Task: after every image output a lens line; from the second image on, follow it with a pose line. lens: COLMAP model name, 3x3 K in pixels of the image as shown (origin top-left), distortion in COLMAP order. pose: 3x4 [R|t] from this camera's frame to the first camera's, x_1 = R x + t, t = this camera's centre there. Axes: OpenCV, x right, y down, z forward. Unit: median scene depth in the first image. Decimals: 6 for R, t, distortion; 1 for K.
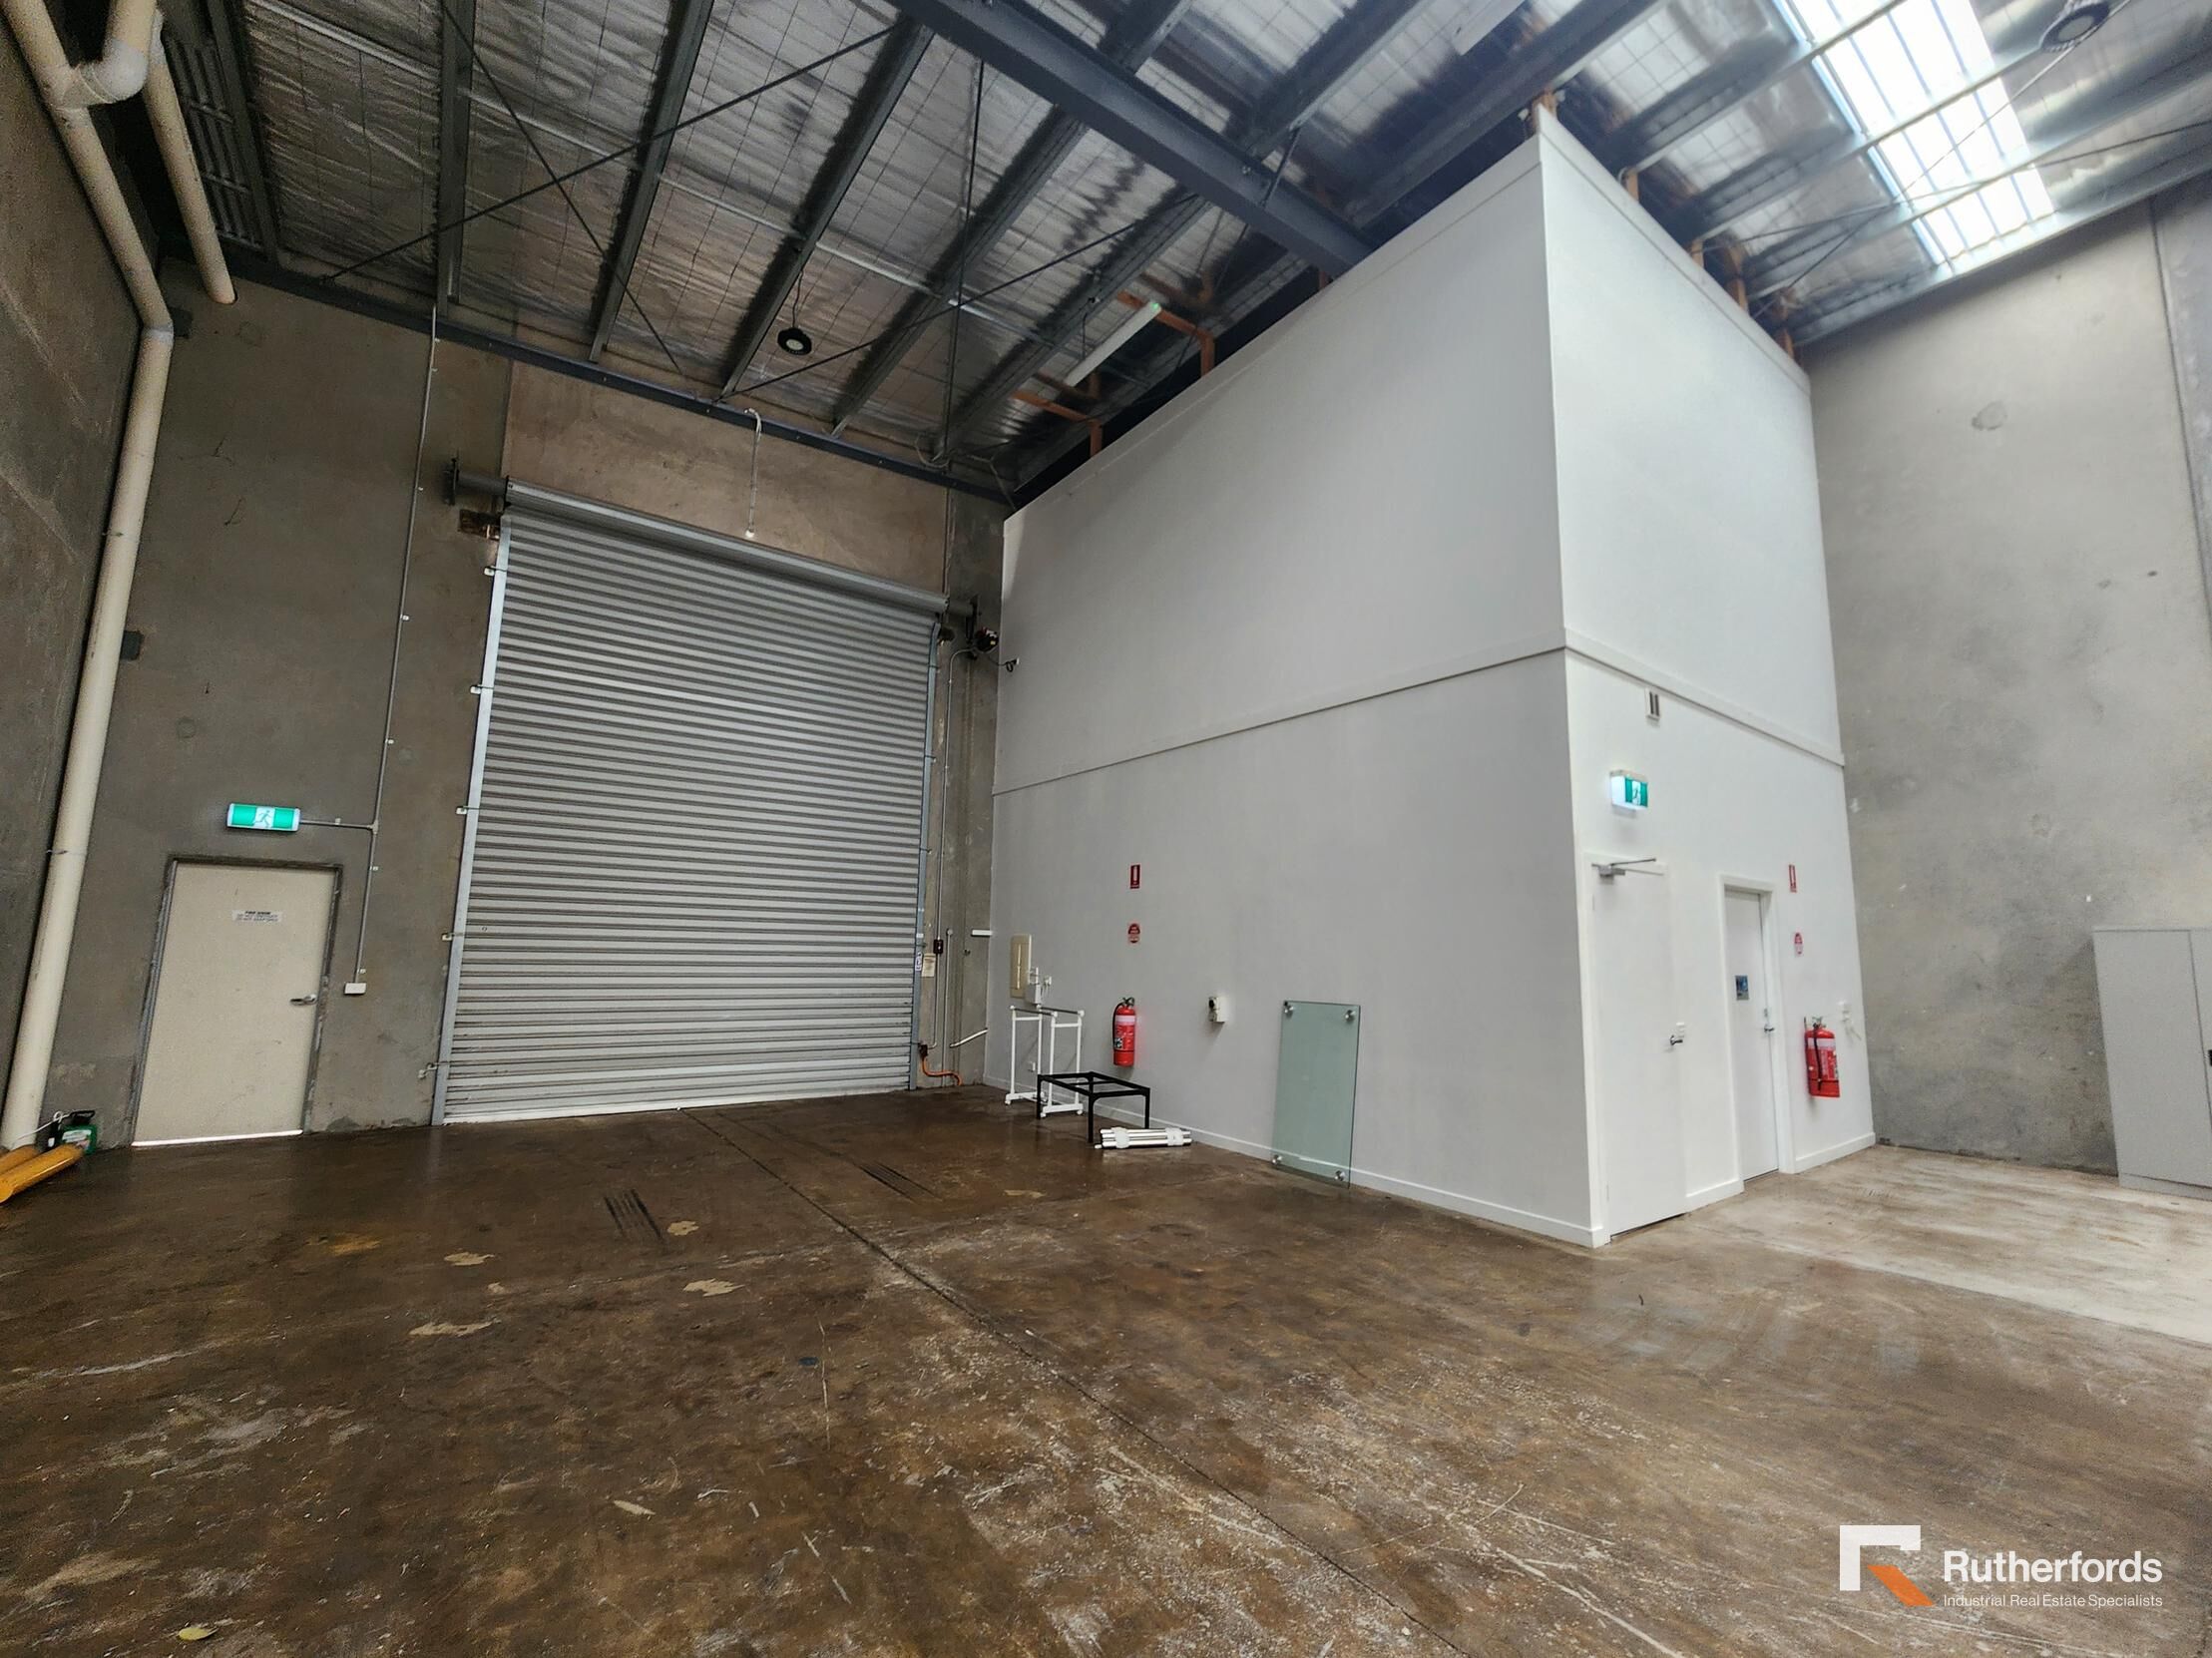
lens RADIAL K [[901.6, 0, 1106.0], [0, 901.6, 829.0], [0, 0, 1]] dist [0.003456, 0.000094]
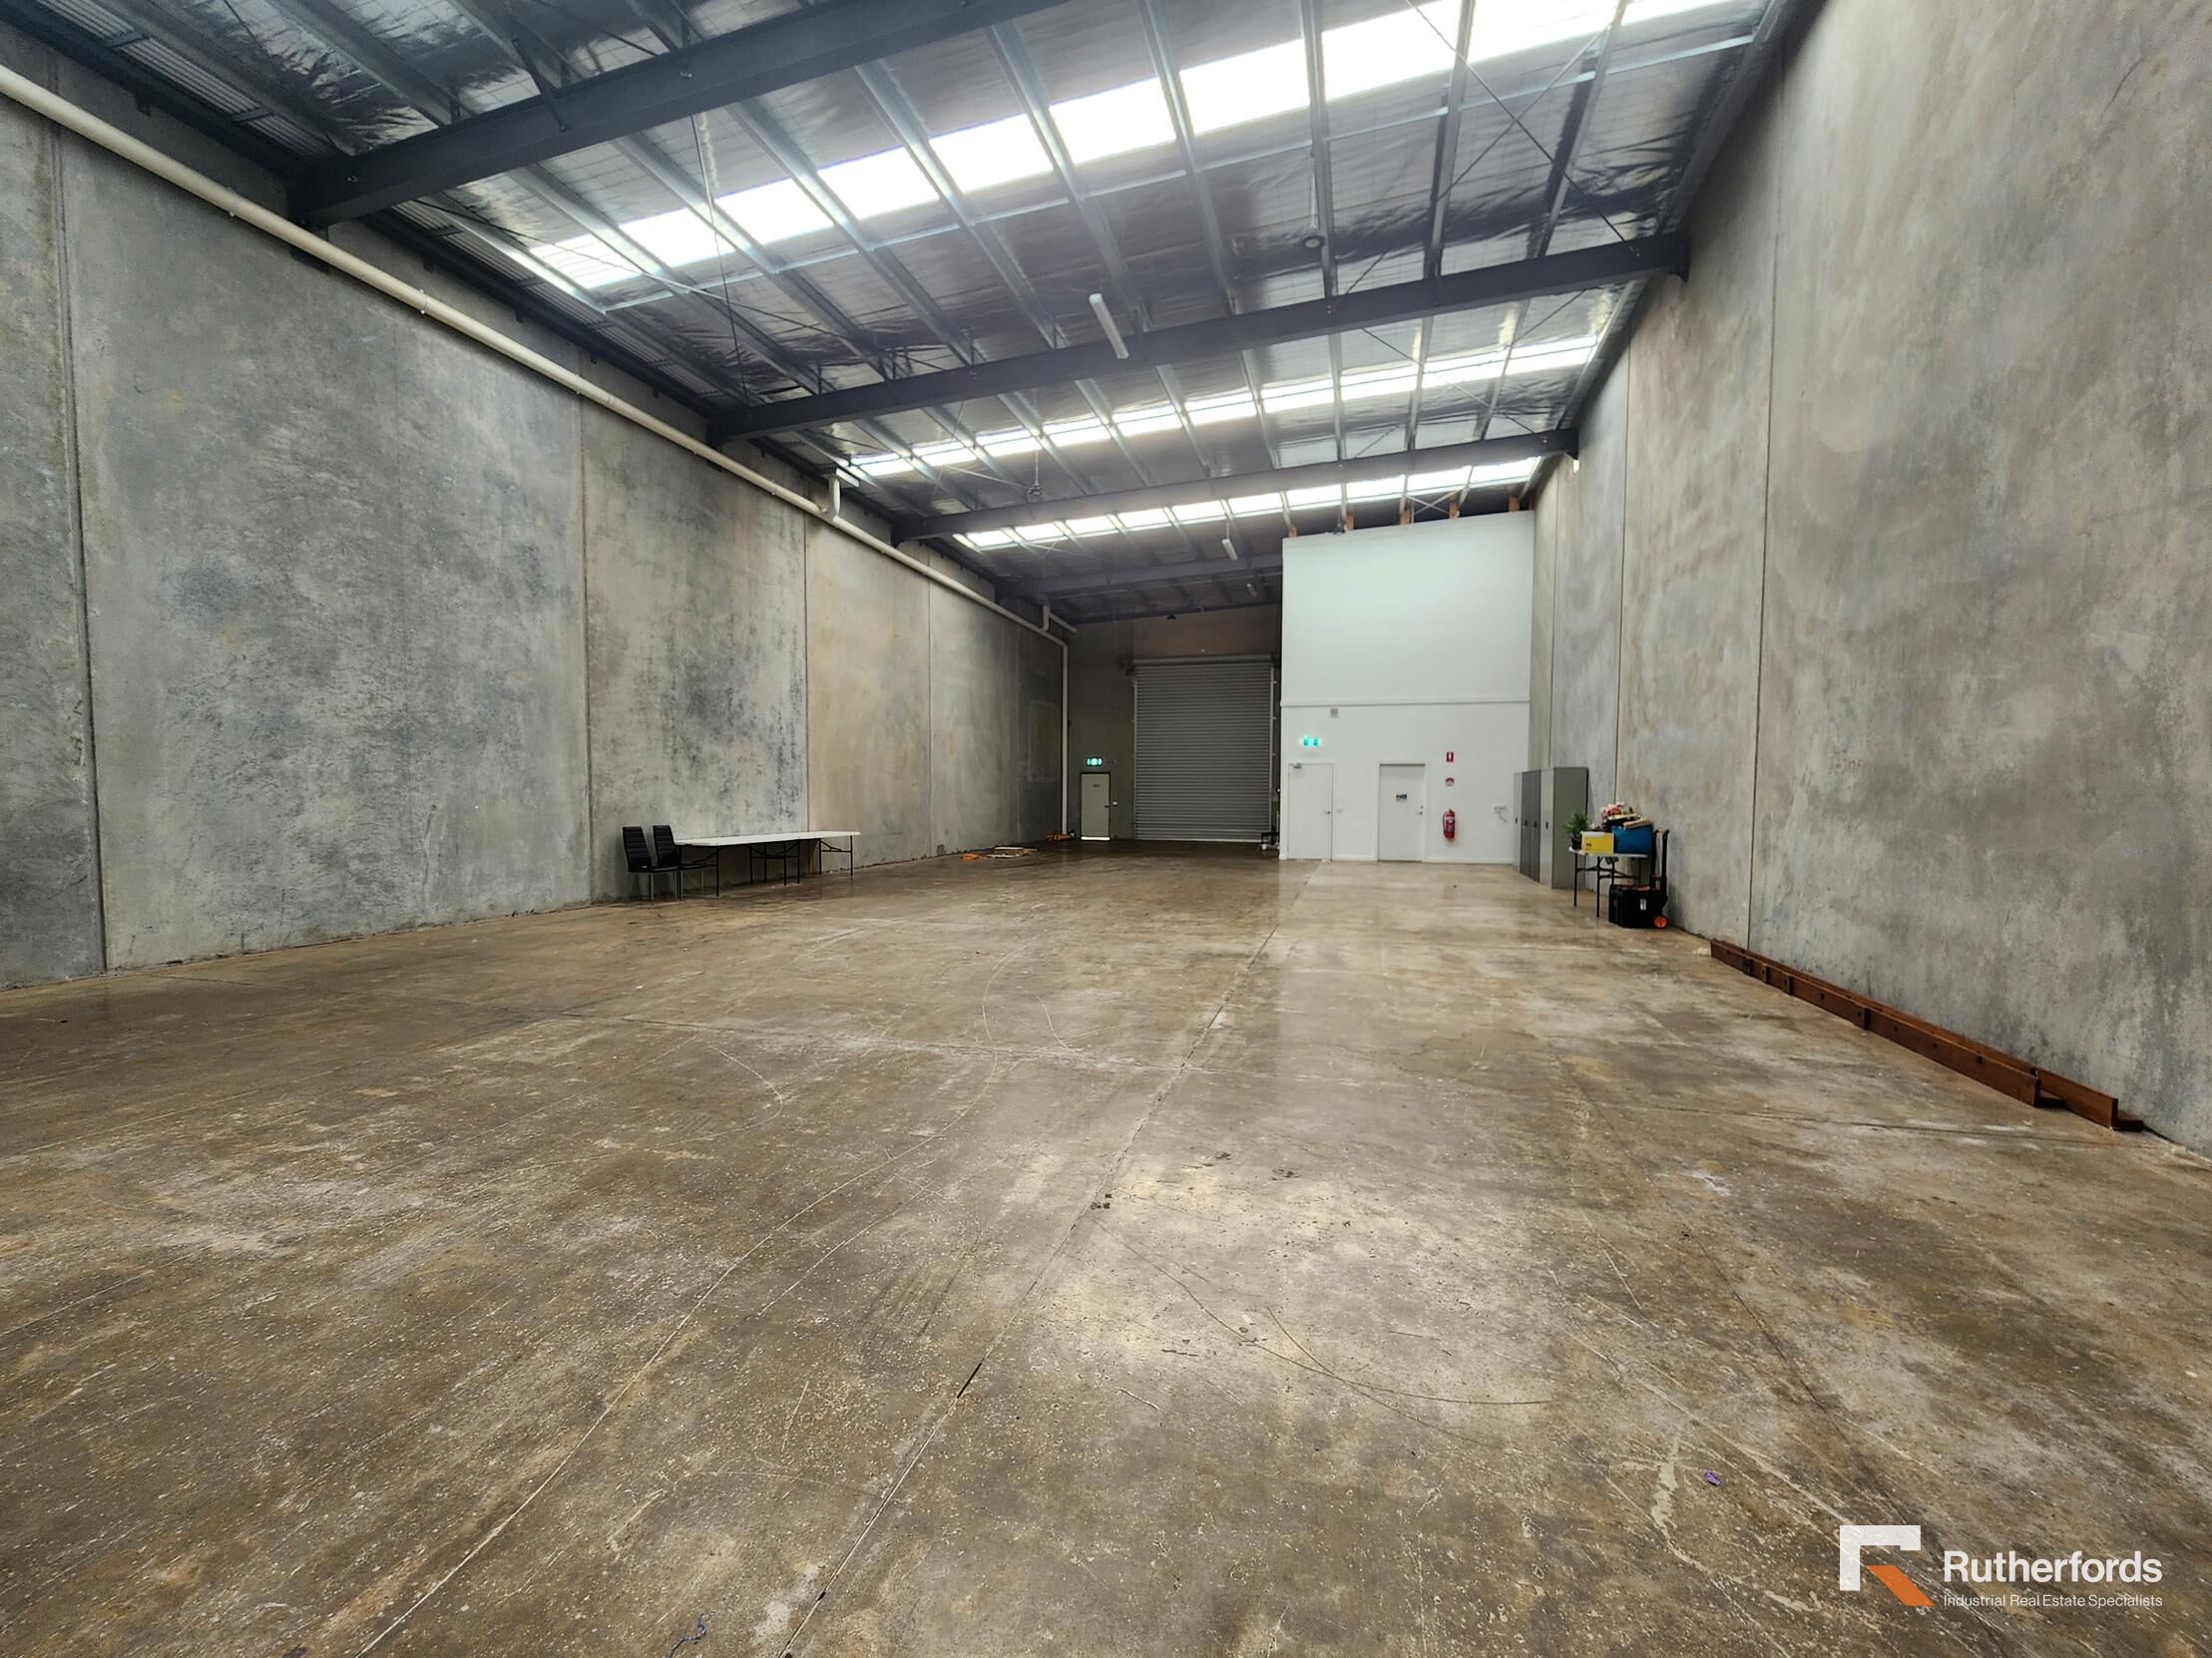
lens RADIAL K [[907.9, 0, 1112.3], [0, 907.9, 840.0], [0, 0, 1]] dist [-0.003224, -0.000940]
pose [[0.613710, 0.023151, -0.789192, 3.971586], [0.117120, 0.985842, 0.119997, -0.245850], [0.780797, -0.166074, 0.602309, -2.464547]]
